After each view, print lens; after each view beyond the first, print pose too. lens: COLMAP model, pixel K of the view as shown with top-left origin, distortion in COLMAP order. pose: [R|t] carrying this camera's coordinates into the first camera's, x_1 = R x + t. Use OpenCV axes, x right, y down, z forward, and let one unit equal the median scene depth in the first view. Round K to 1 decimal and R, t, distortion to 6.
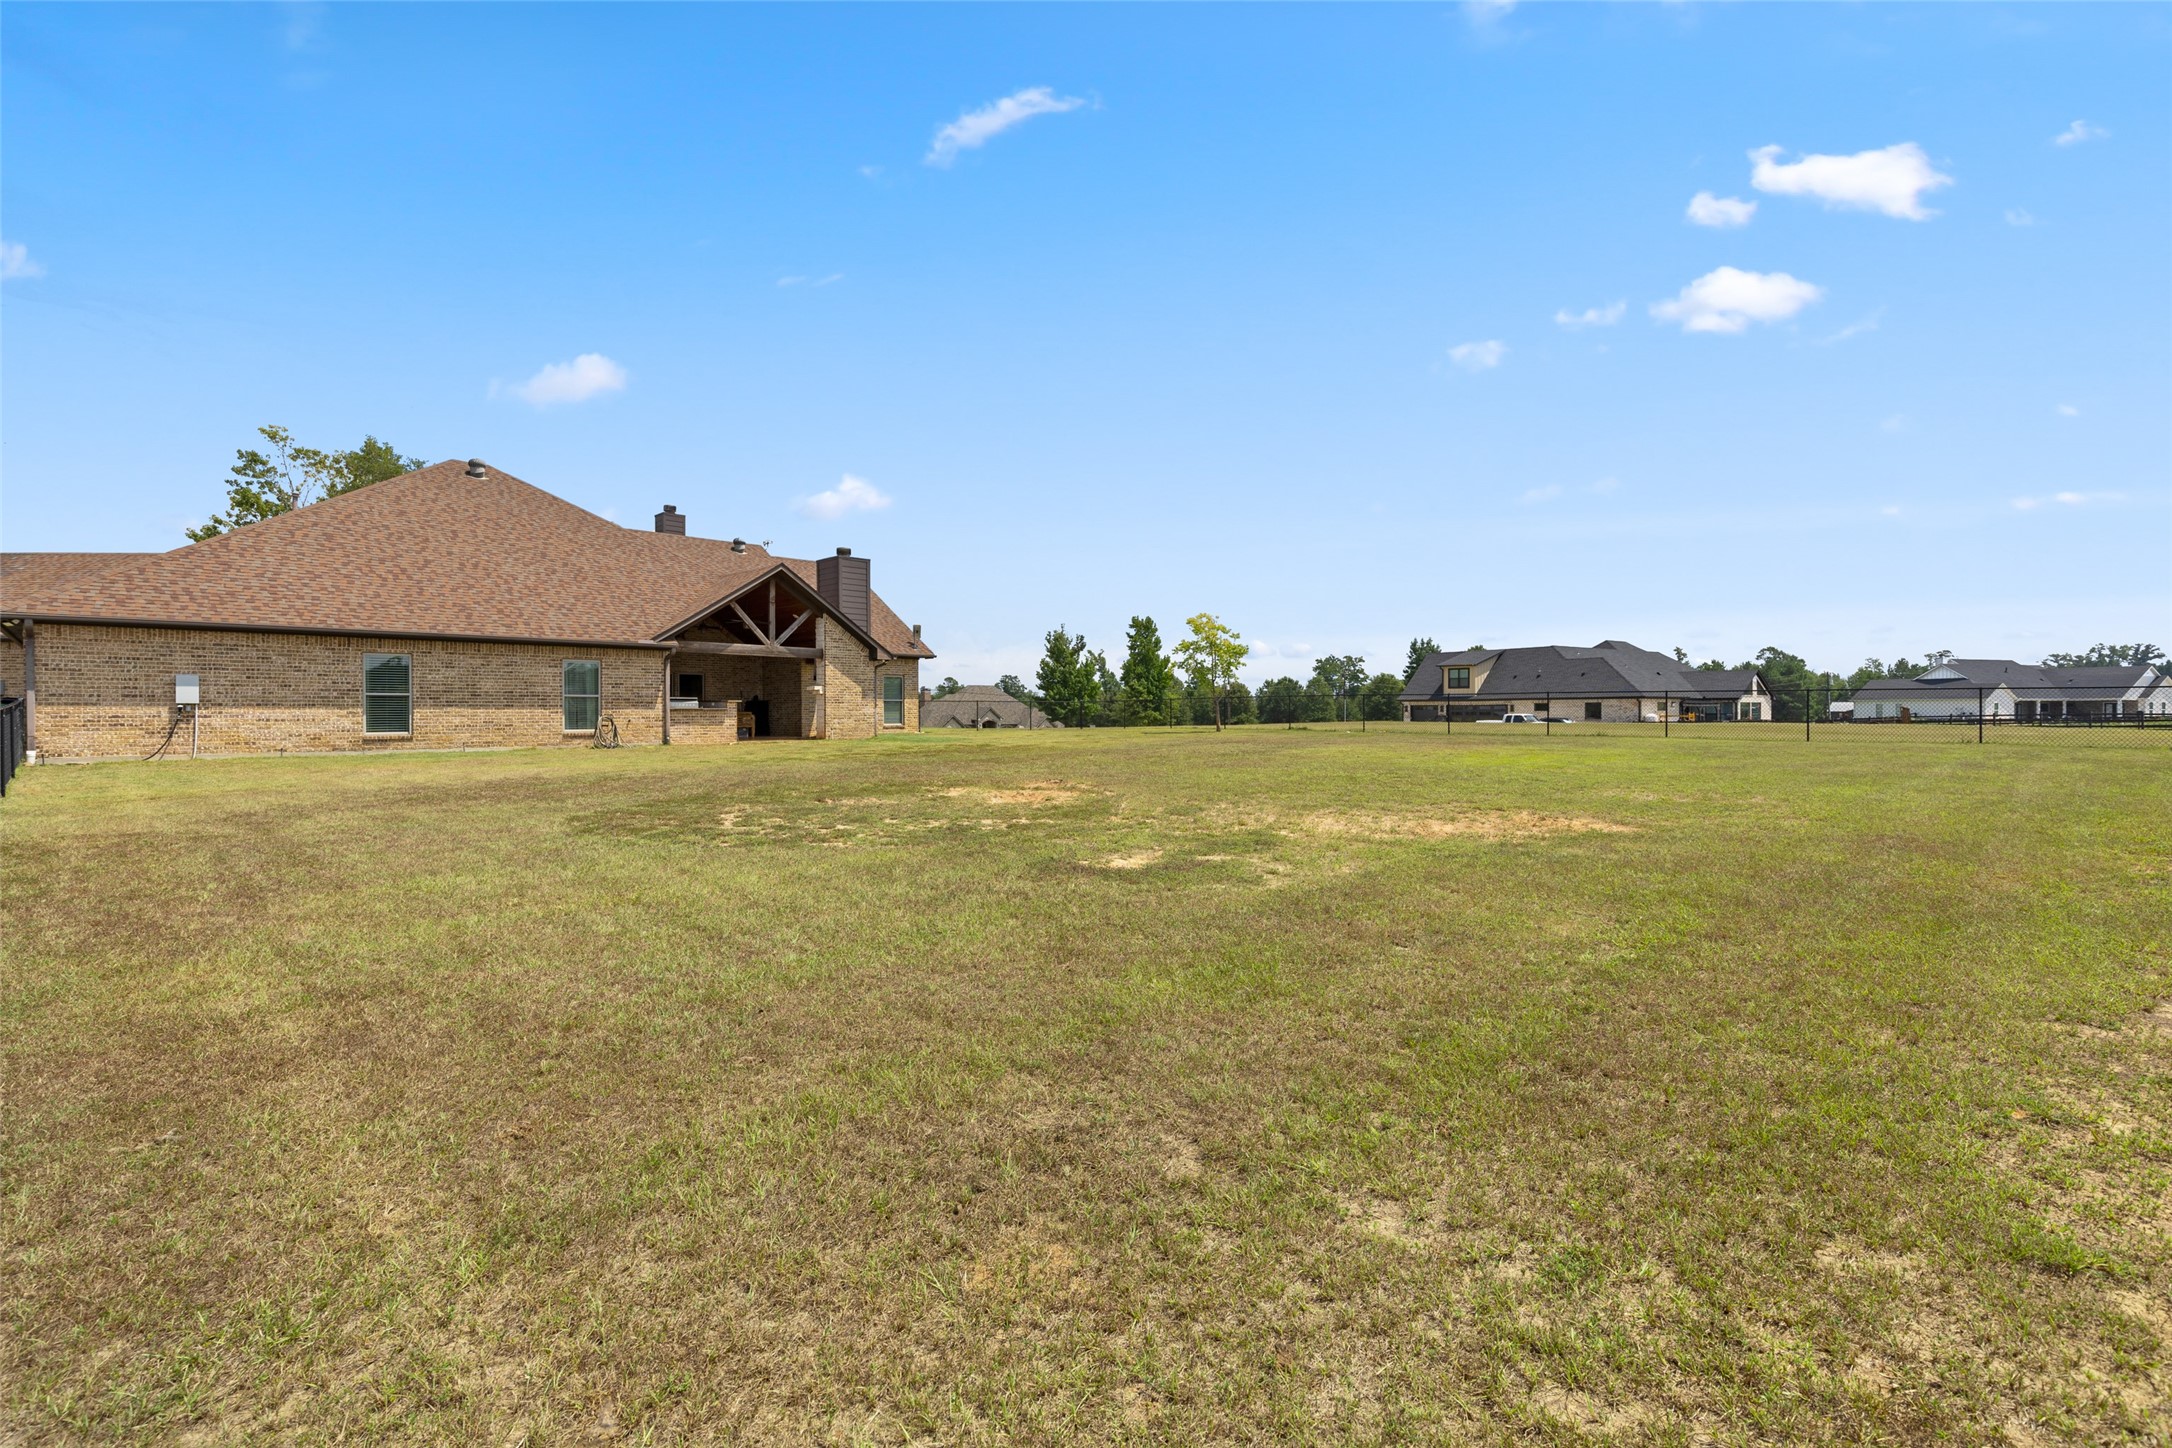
lens RADIAL K [[977.8, 0, 1083.1], [0, 977.8, 717.4], [0, 0, 1]] dist [0.011109, -0.002780]
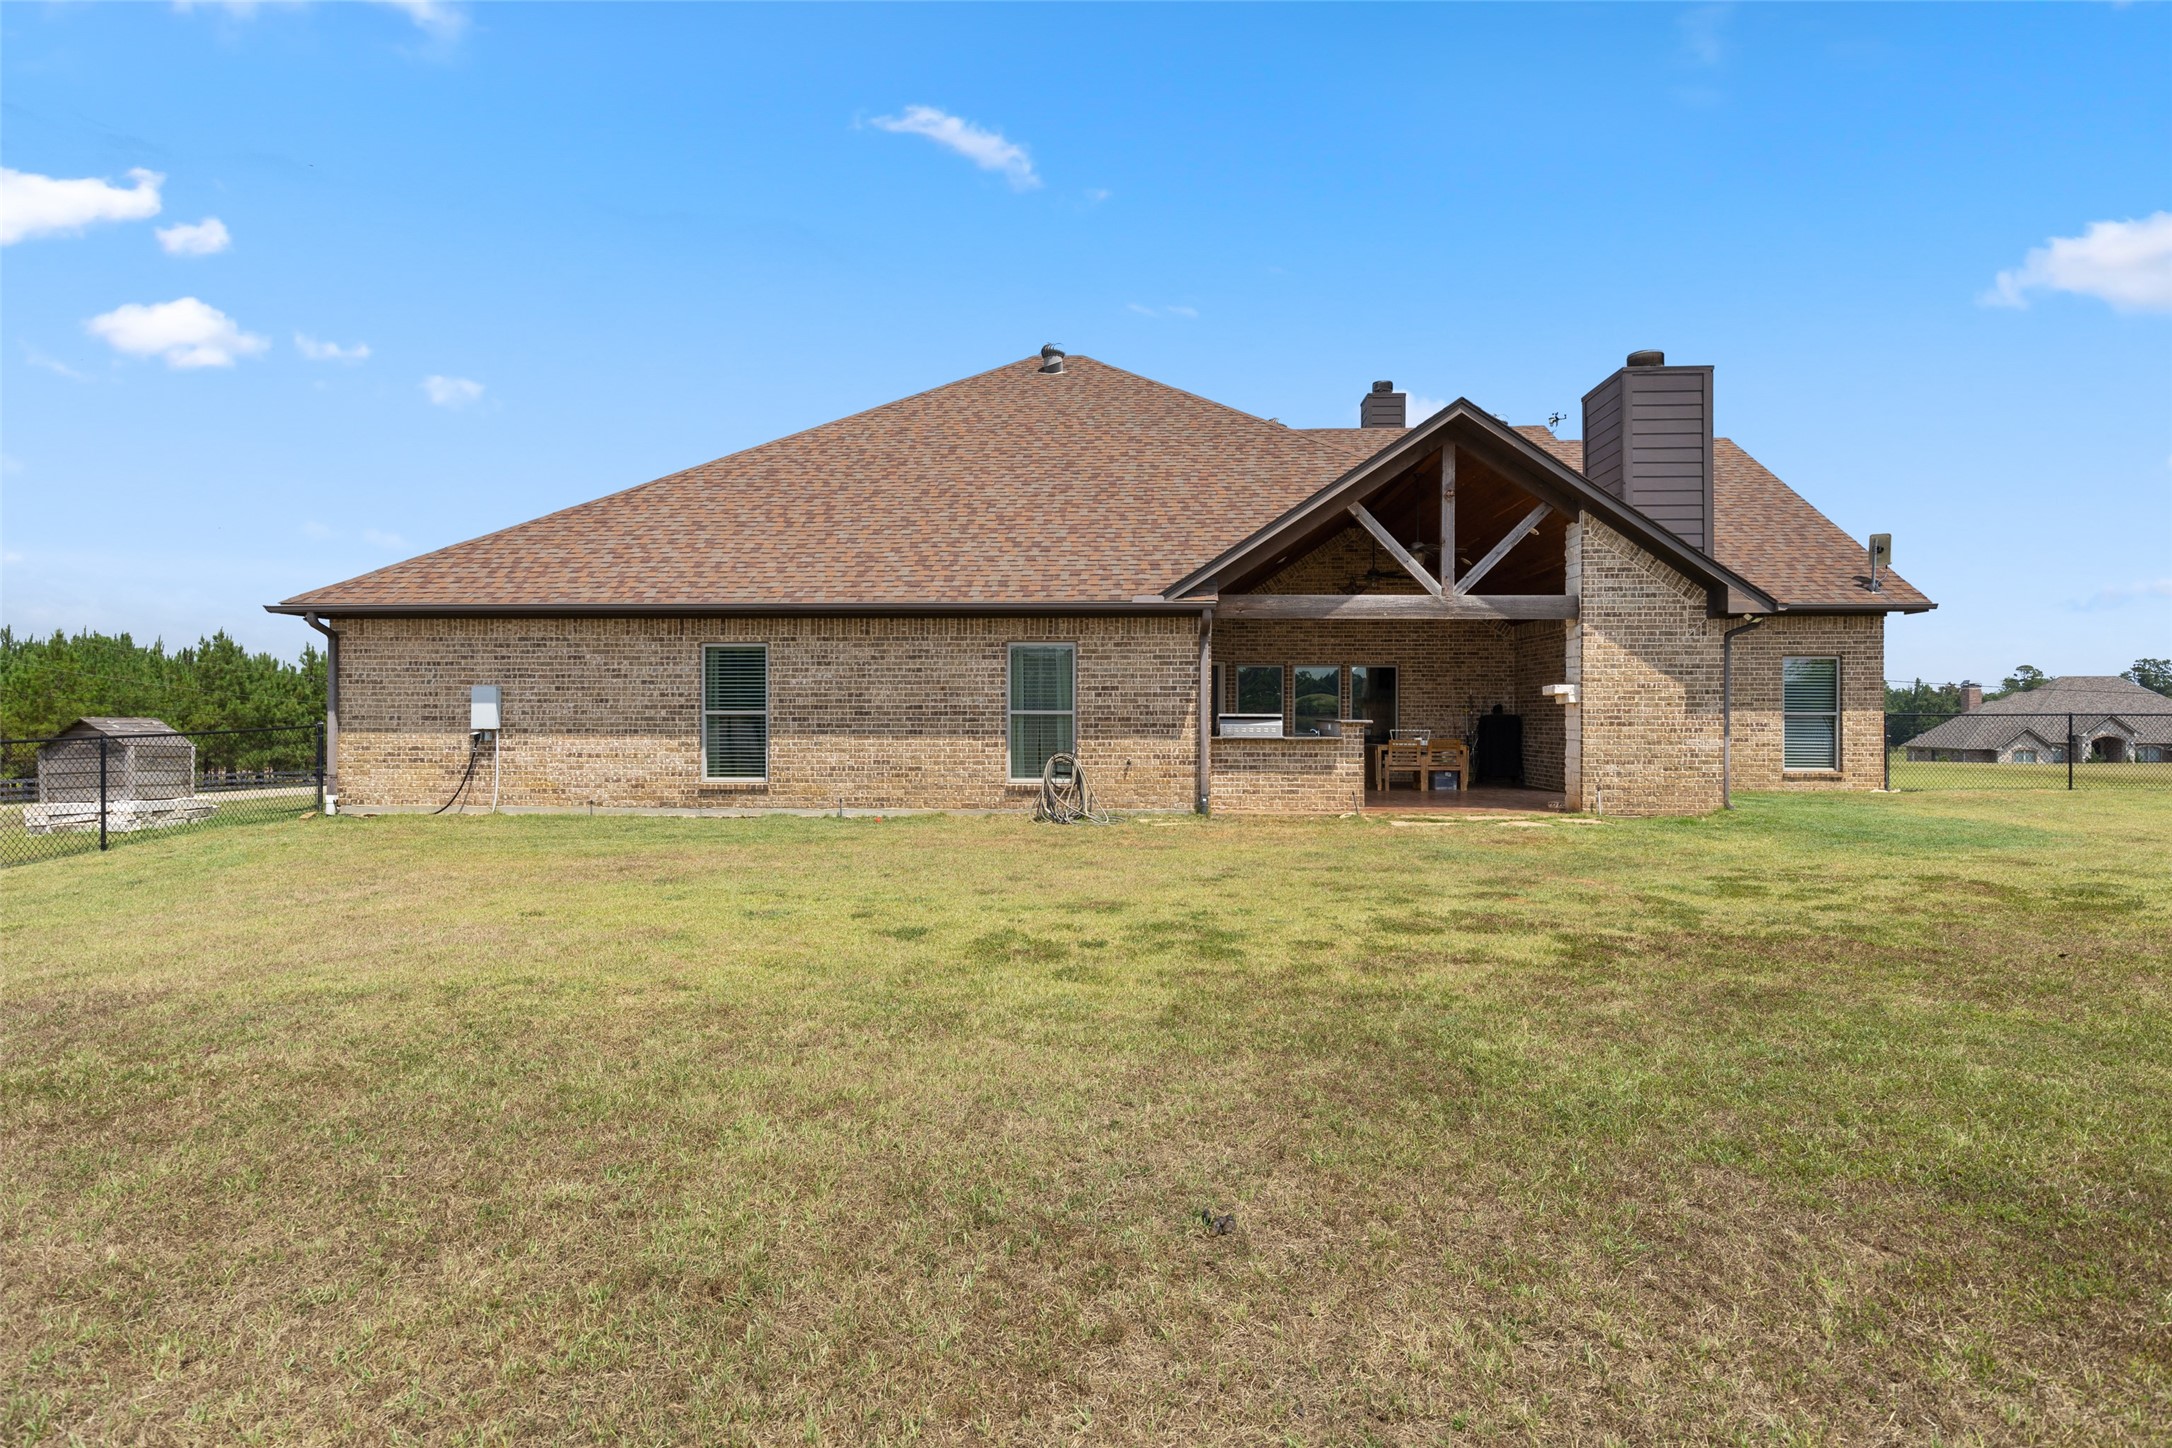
lens RADIAL K [[1137.2, 0, 1075.3], [0, 1137.2, 720.8], [0, 0, 1]] dist [0.001832, 0.000218]
pose [[0.673971, 0.005693, -0.738736, -0.058189], [-0.007137, 0.999974, 0.001195, -0.017605], [0.738723, 0.004467, 0.673994, 0.581231]]
